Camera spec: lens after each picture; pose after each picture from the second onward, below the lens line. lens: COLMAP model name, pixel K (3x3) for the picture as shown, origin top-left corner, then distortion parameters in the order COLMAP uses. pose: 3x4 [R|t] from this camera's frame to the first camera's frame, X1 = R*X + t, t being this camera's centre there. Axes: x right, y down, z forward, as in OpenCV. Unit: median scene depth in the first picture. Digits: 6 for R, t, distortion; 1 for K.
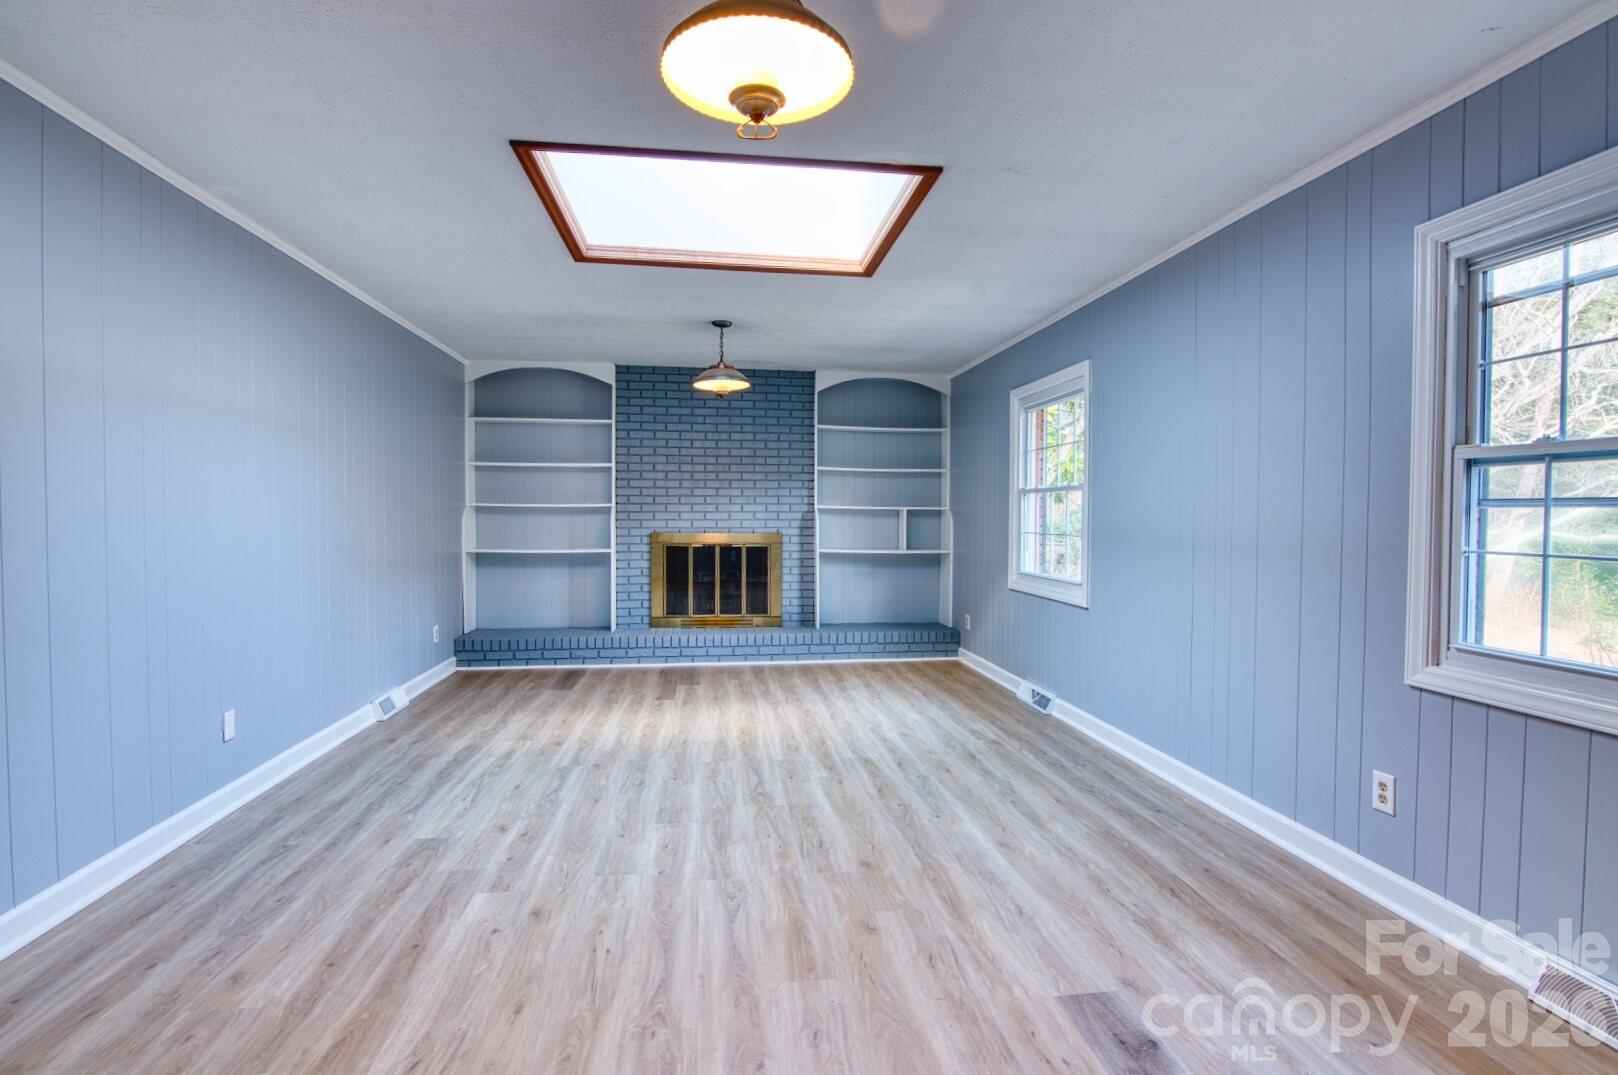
lens RADIAL K [[757.6, 0, 836.2], [0, 757.6, 536.7], [0, 0, 1]] dist [-0.022521, 0.000451]
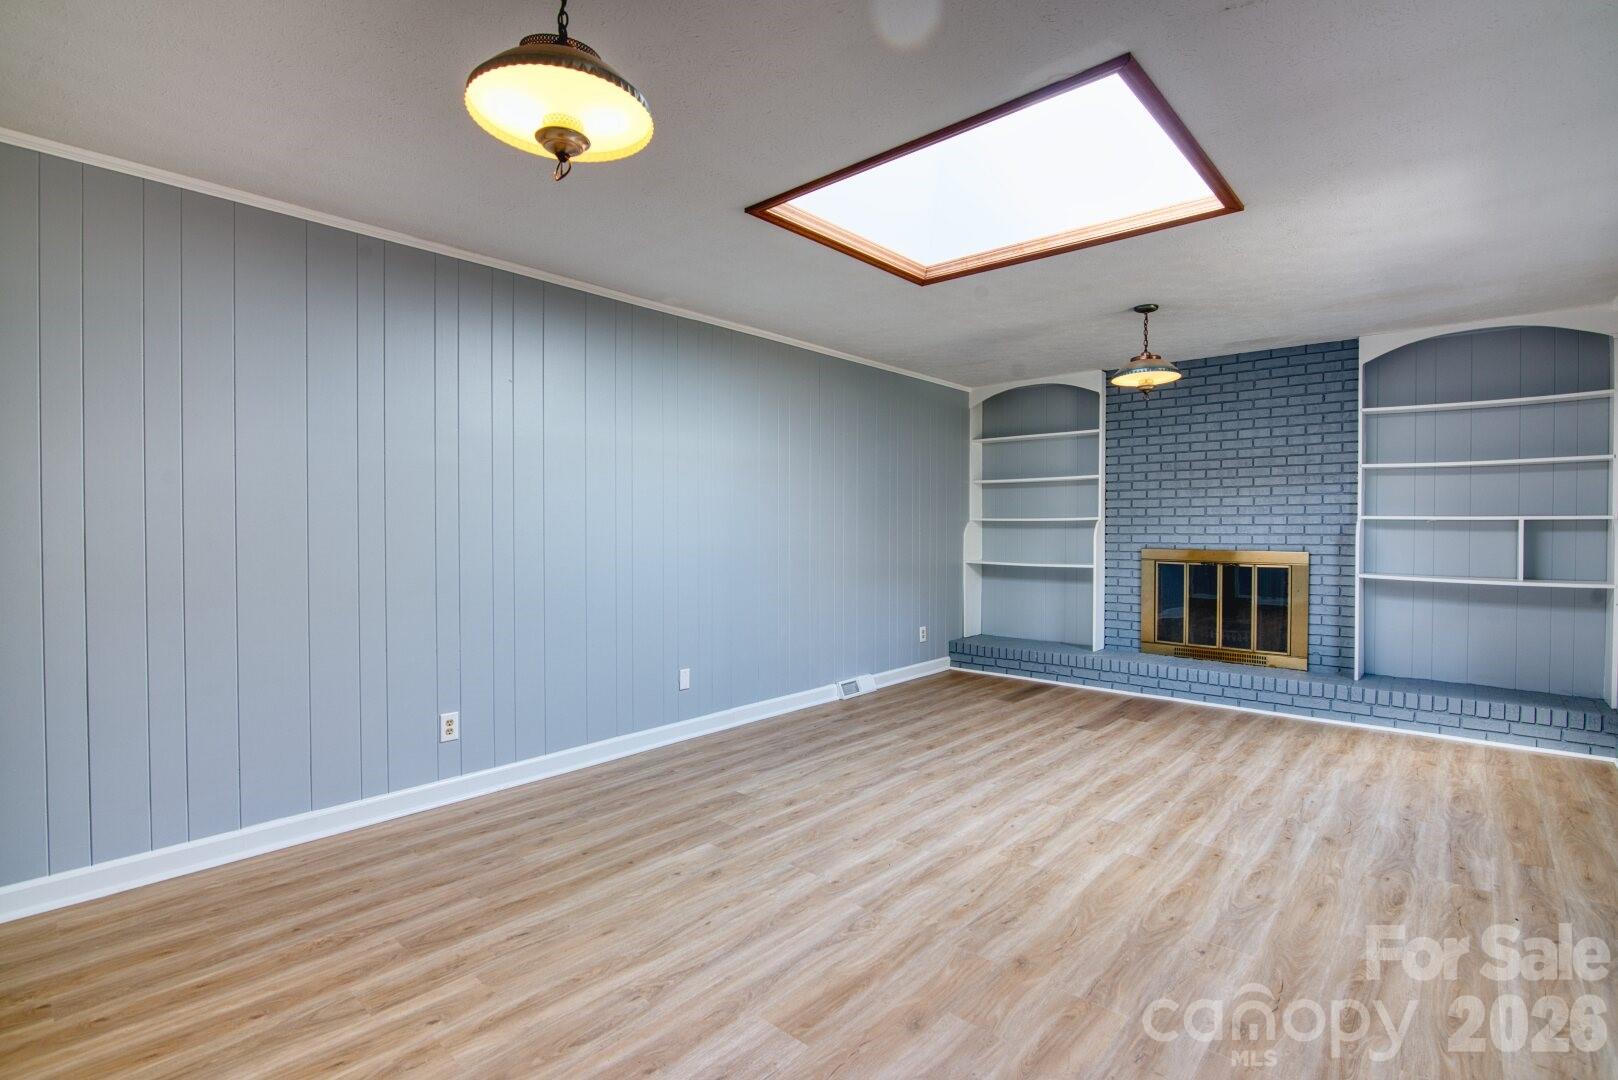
lens RADIAL K [[757.6, 0, 836.2], [0, 757.6, 539.2], [0, 0, 1]] dist [-0.022521, 0.000451]
pose [[0.656548, 0.008073, -0.754241, 0.206055], [-0.020187, 0.999773, -0.006872, -0.002557], [0.754014, 0.019738, 0.656562, 0.128569]]
